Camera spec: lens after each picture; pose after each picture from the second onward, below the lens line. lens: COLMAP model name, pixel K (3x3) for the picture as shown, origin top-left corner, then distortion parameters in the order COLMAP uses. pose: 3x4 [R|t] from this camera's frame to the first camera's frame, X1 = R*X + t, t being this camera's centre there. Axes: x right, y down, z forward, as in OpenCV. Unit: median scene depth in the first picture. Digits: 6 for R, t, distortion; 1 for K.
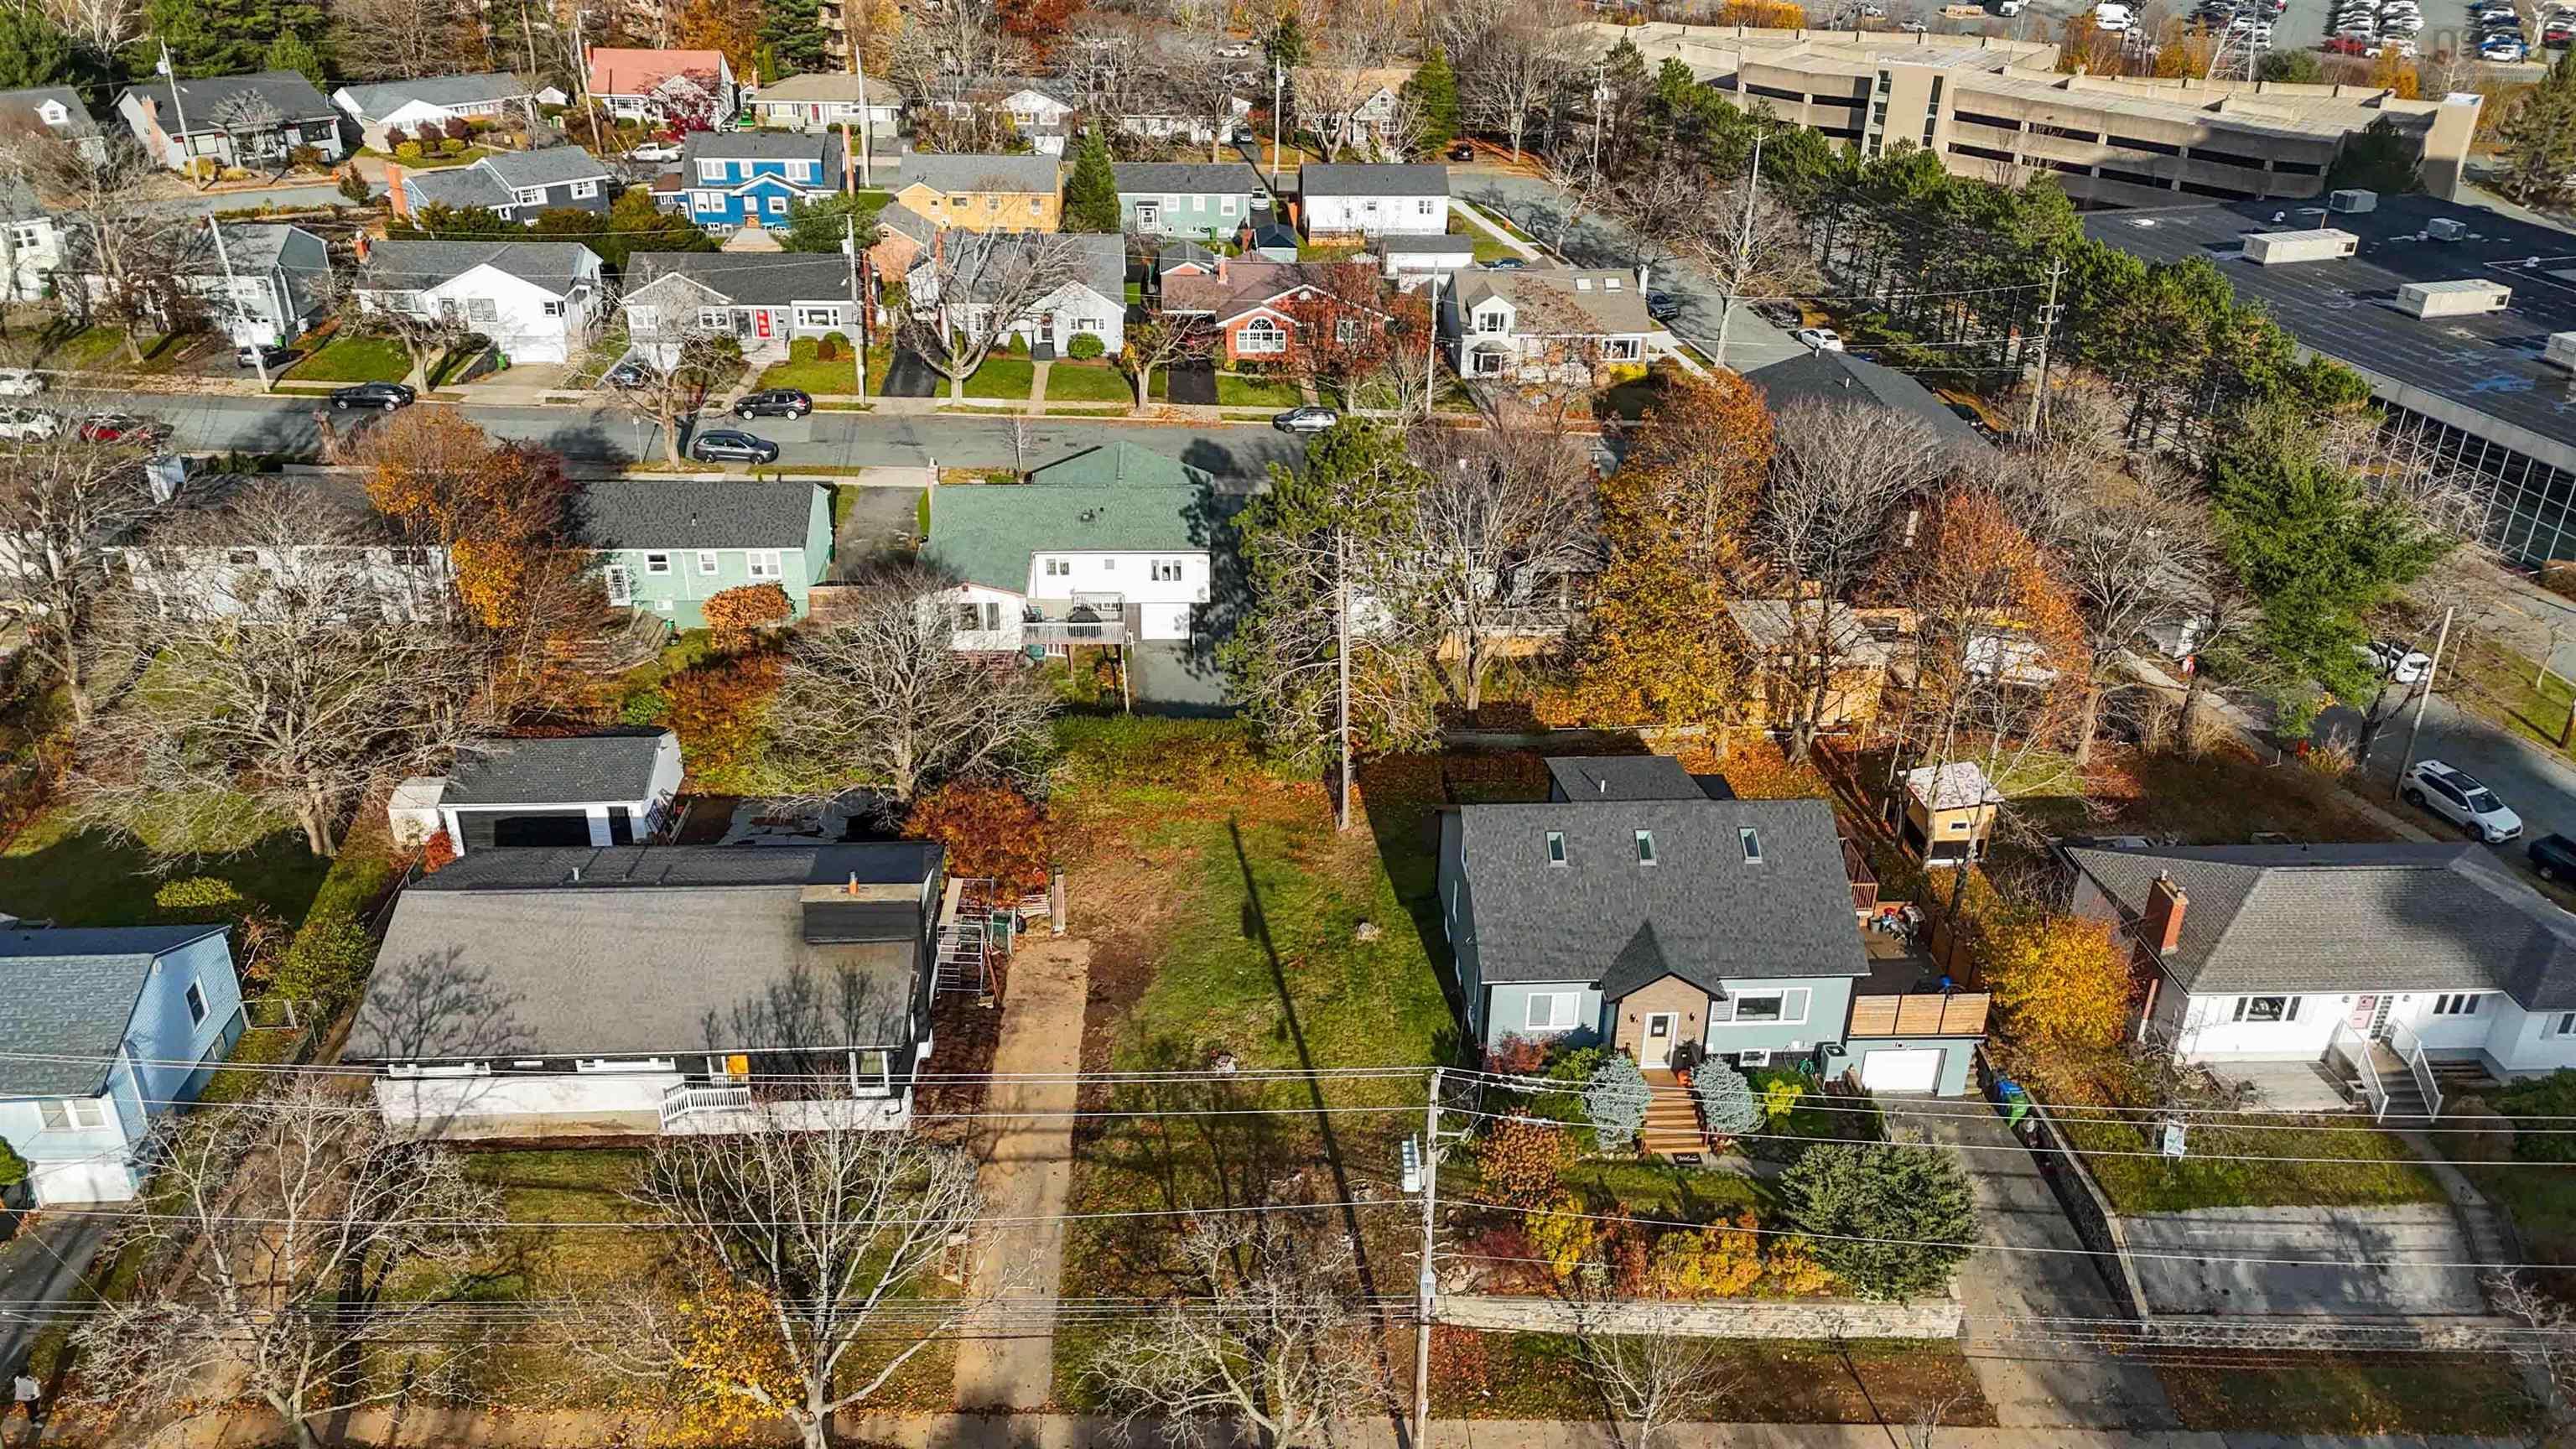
lens RADIAL K [[1893.7, 0, 1291.3], [0, 1893.7, 737.8], [0, 0, 1]] dist [0.057610, 0.000538]
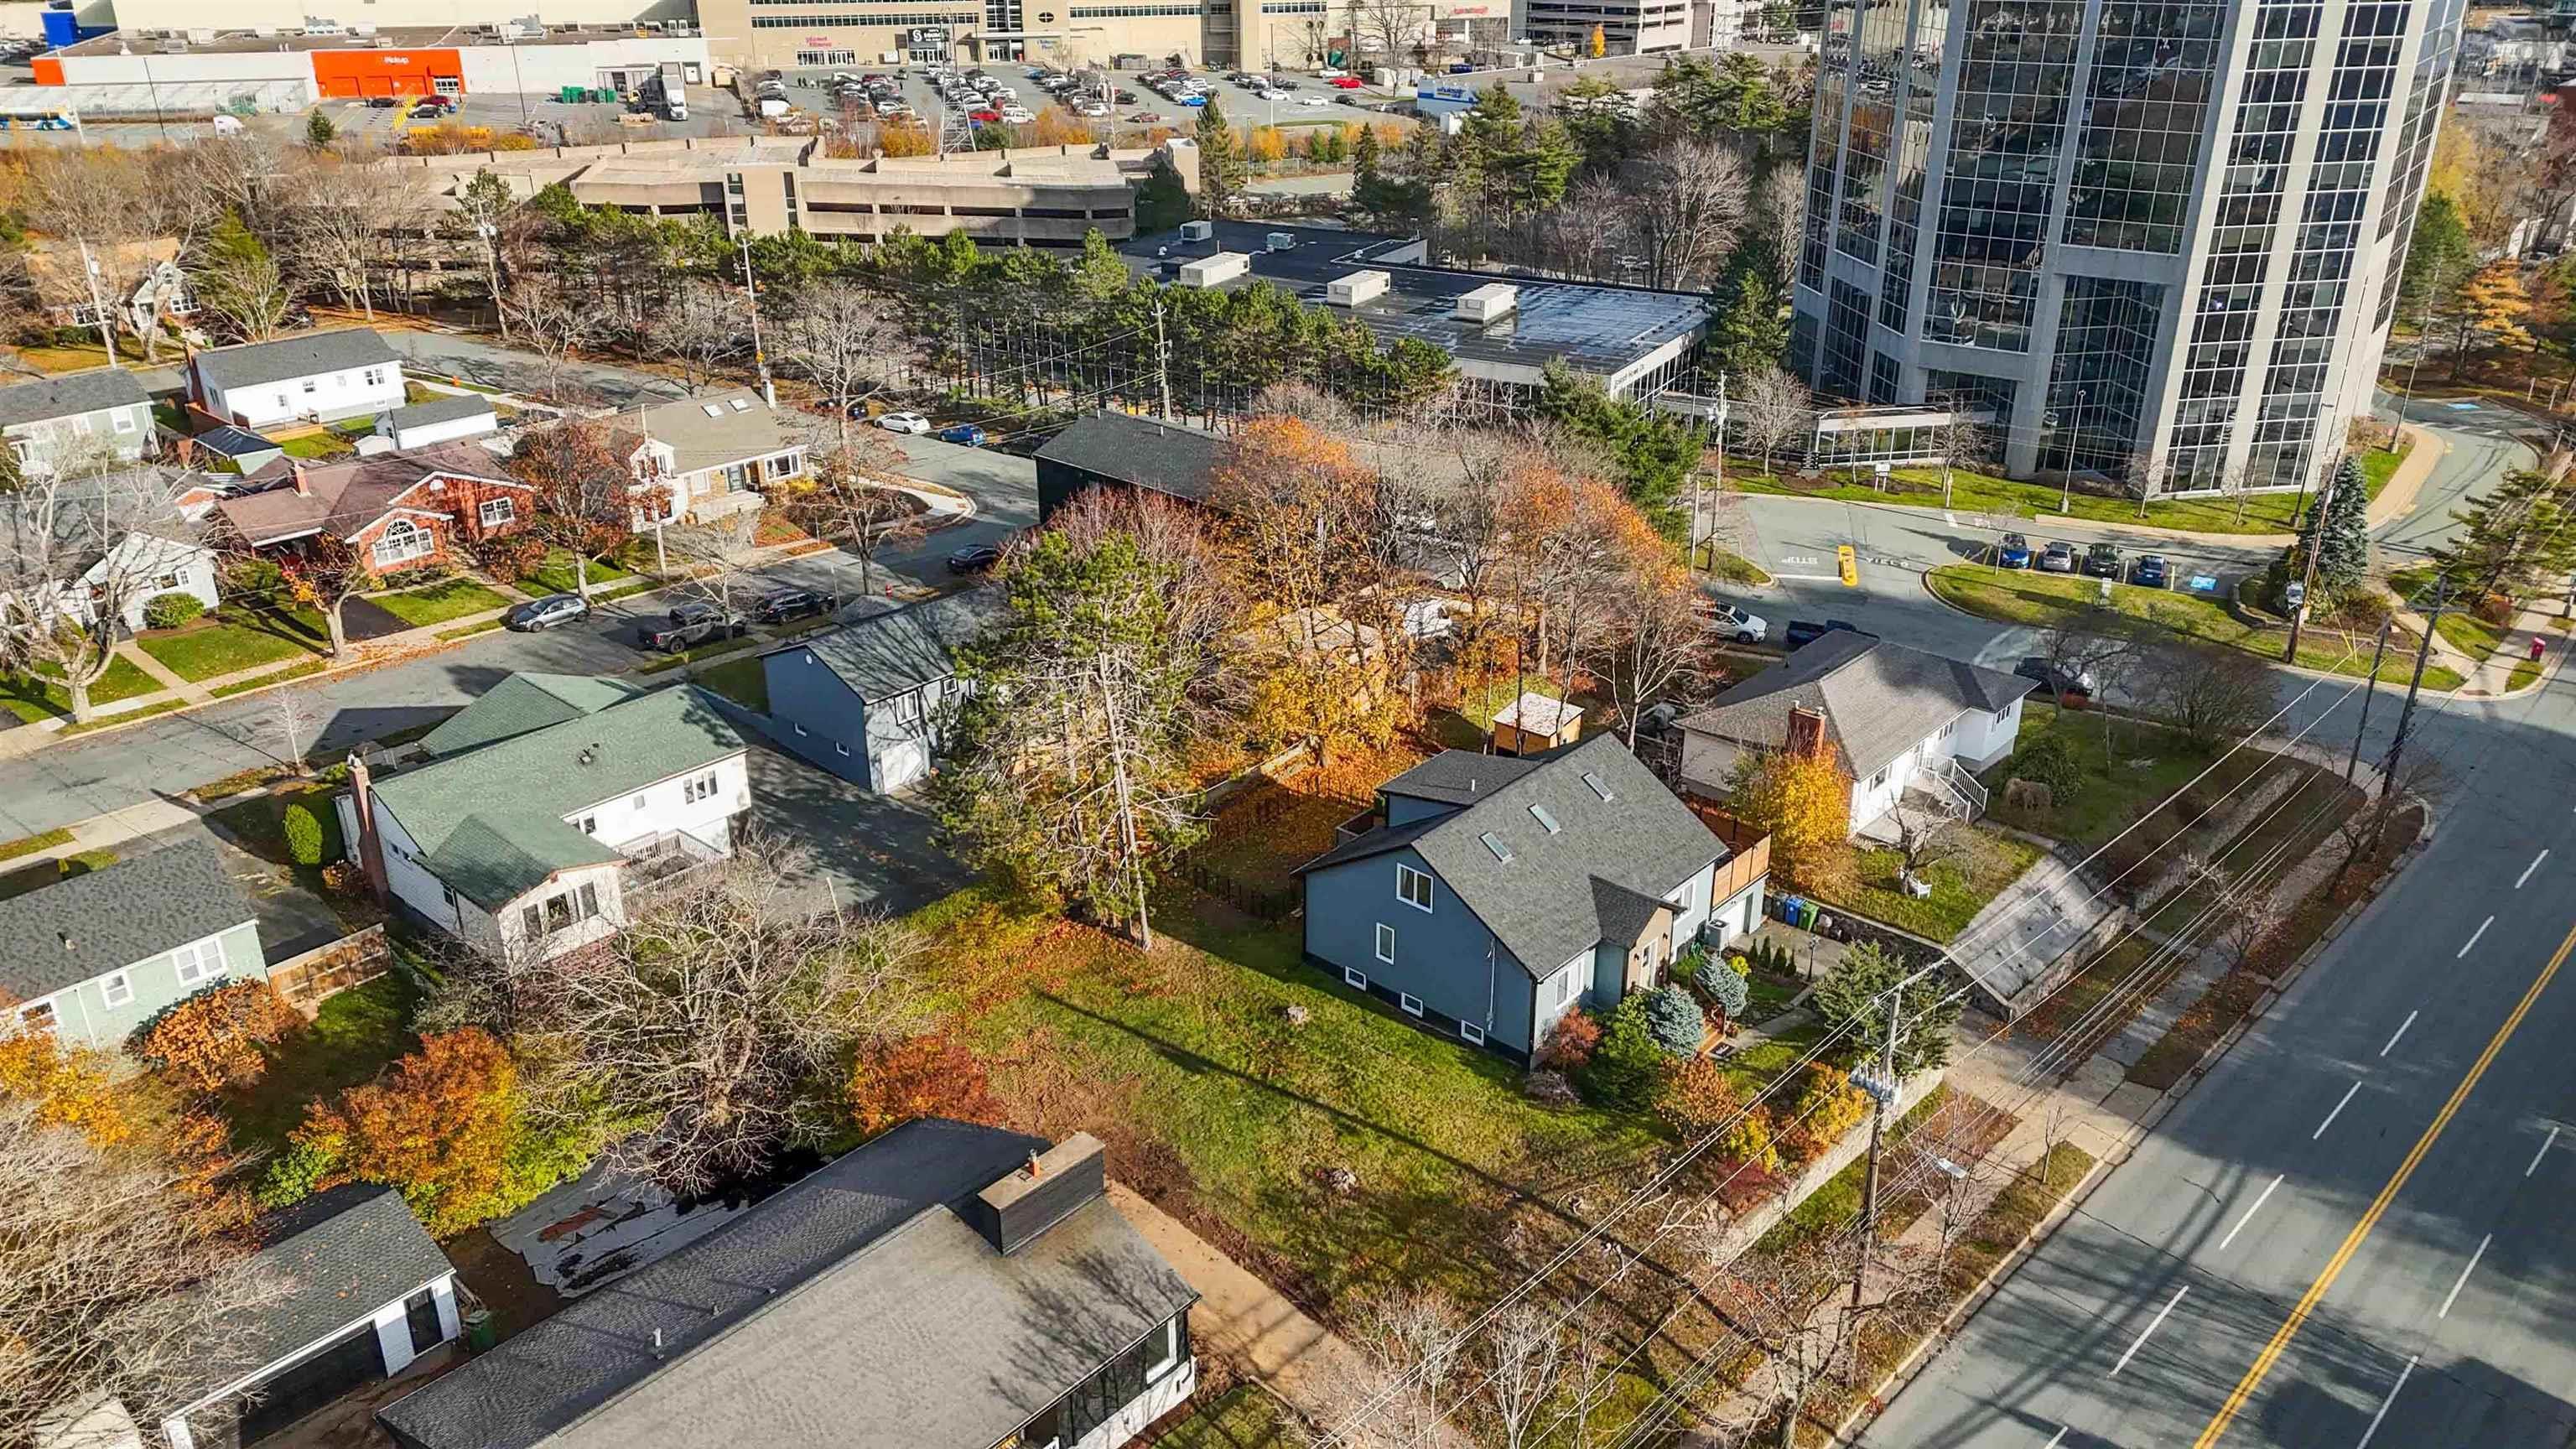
lens RADIAL K [[1898.3, 0, 1294.6], [0, 1898.3, 715.8], [0, 0, 1]] dist [0.079433, -0.075361]
pose [[0.716965, -0.303718, 0.627469, -0.287360], [0.342831, 0.937350, 0.061983, -0.056741], [-0.606983, 0.170677, 0.776171, 0.113862]]
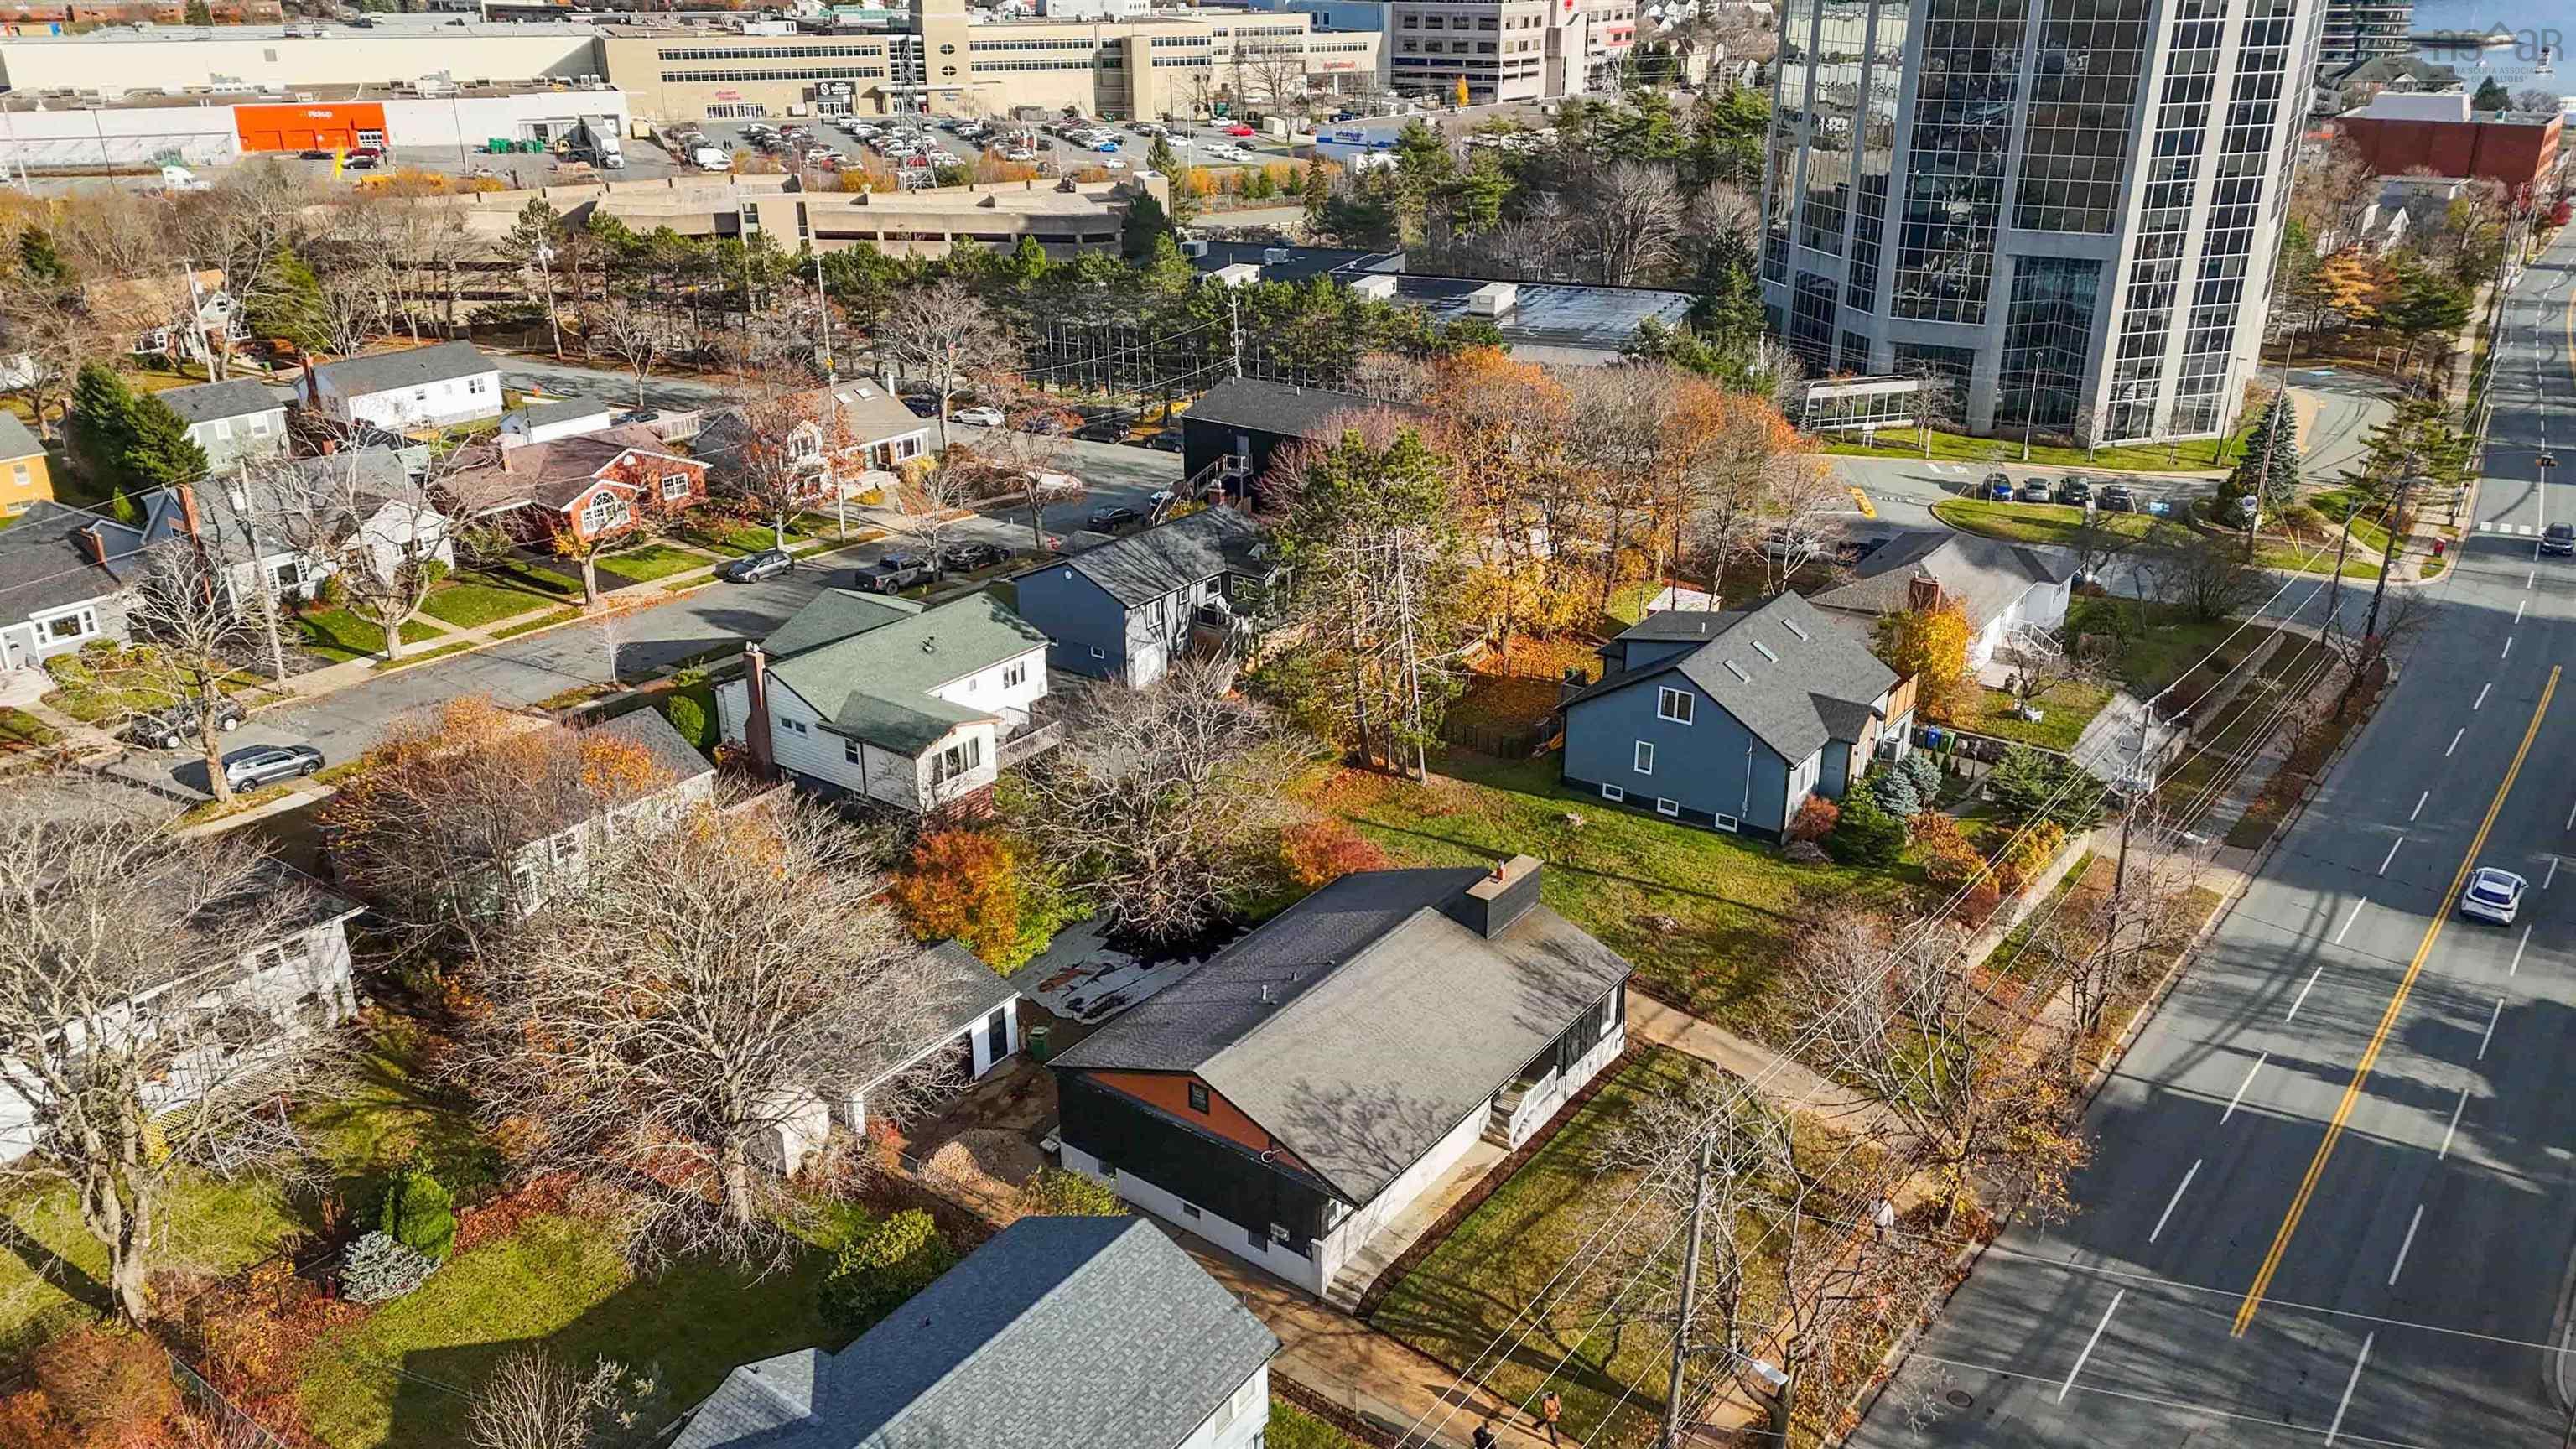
lens RADIAL K [[1898.3, 0, 1294.6], [0, 1898.3, 715.8], [0, 0, 1]] dist [0.079433, -0.075361]
pose [[0.639831, -0.310708, 0.702906, -0.481474], [0.376108, 0.924210, 0.066173, -0.055830], [-0.670193, 0.222030, 0.708198, 0.140838]]
